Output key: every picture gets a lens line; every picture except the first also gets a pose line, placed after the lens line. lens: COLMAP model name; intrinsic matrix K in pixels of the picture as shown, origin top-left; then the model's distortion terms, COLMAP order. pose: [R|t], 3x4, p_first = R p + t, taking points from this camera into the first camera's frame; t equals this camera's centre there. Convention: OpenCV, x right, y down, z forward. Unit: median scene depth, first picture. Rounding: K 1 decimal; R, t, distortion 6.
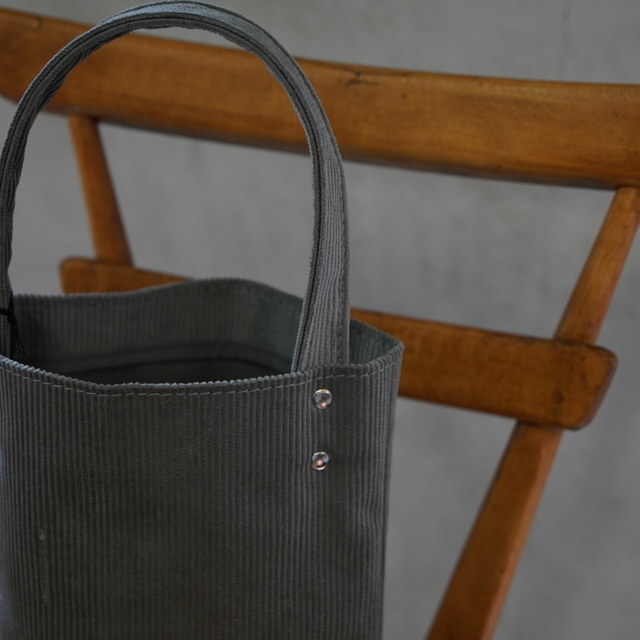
lens RADIAL K [[1575.3, 0, 314.6], [0, 1575.3, 326.6], [0, 0, 1]] dist [0.275333, 0.000000]
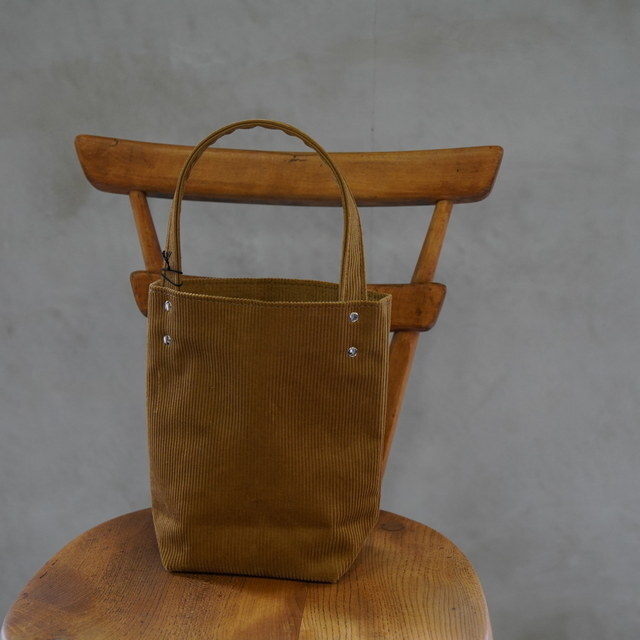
lens RADIAL K [[1575.3, 0, 313.5], [0, 1575.3, 322.6], [0, 0, 1]] dist [0.275333, 0.000000]
pose [[0.962723, -0.085209, 0.256717, -0.466265], [0.116276, 0.987289, -0.108349, 0.251639], [-0.244222, 0.134160, 0.960394, -0.815823]]
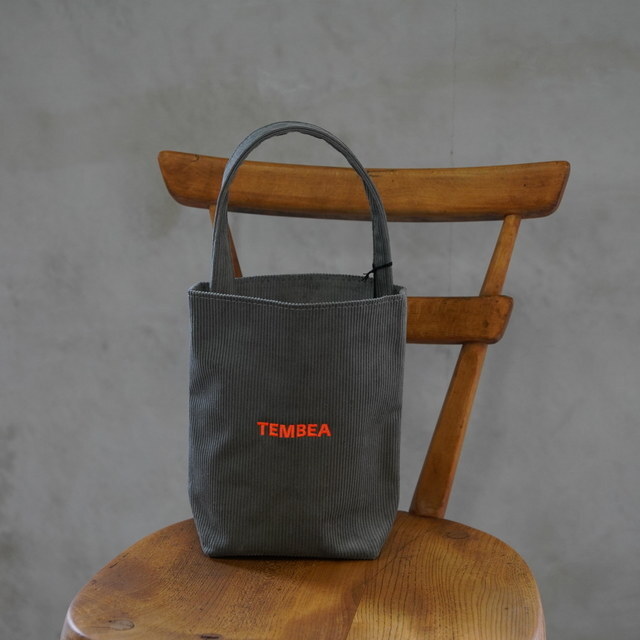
lens RADIAL K [[1575.3, 0, 317.5], [0, 1575.3, 322.9], [0, 0, 1]] dist [0.275333, 0.000000]
pose [[0.983452, -0.059039, 0.171279, -0.389988], [0.087629, 0.982478, -0.164496, 0.349480], [-0.158567, 0.176783, 0.971393, -0.878068]]
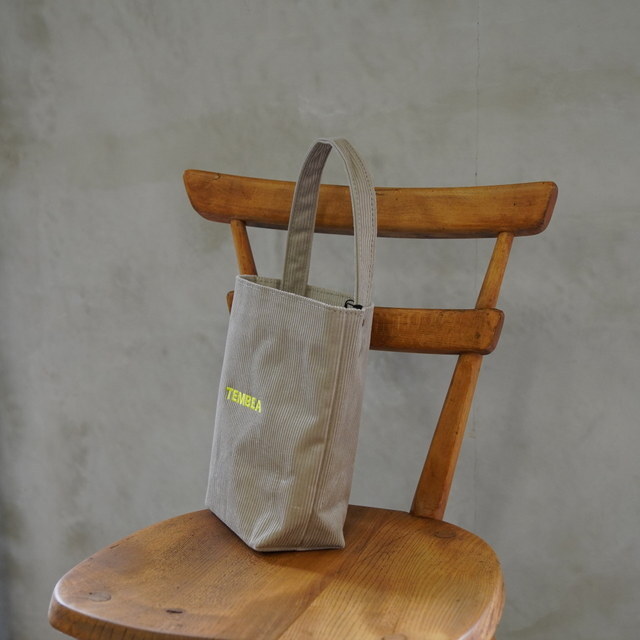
lens RADIAL K [[1575.3, 0, 316.6], [0, 1575.3, 321.7], [0, 0, 1]] dist [0.275333, 0.000000]
pose [[0.999293, -0.033064, 0.017914, -0.094073], [0.035912, 0.980390, -0.193766, 0.422067], [-0.011156, 0.194273, 0.980884, -1.034811]]
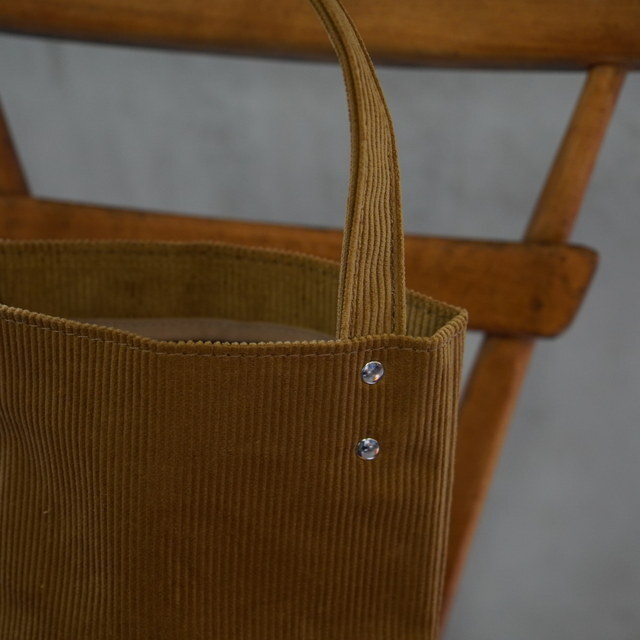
lens RADIAL K [[1575.3, 0, 319.4], [0, 1575.3, 325.4], [0, 0, 1]] dist [0.275333, 0.000000]
pose [[0.983764, -0.084766, 0.158185, -0.115434], [0.078038, 0.995781, 0.048281, 0.002882], [-0.161610, -0.035153, 0.986228, 0.120116]]
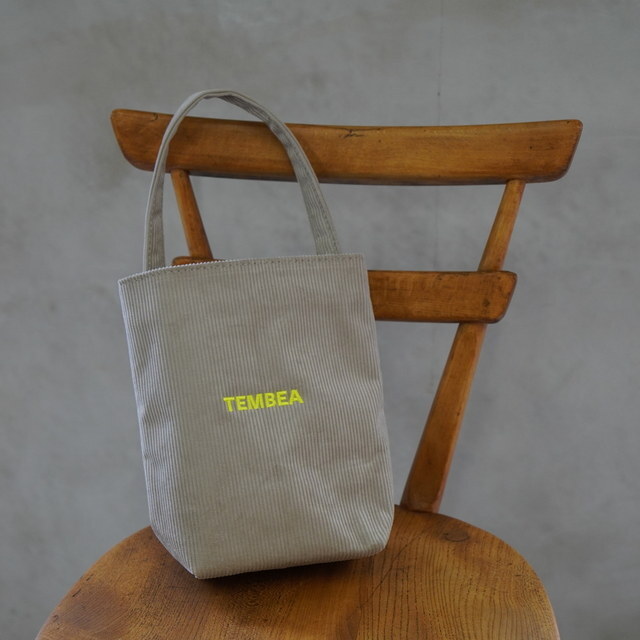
lens RADIAL K [[1575.3, 0, 312.2], [0, 1575.3, 321.8], [0, 0, 1]] dist [0.275333, 0.000000]
pose [[0.974824, -0.096346, 0.201087, -0.390627], [0.110445, 0.992064, -0.060087, 0.149759], [-0.193702, 0.080783, 0.977729, -0.676807]]
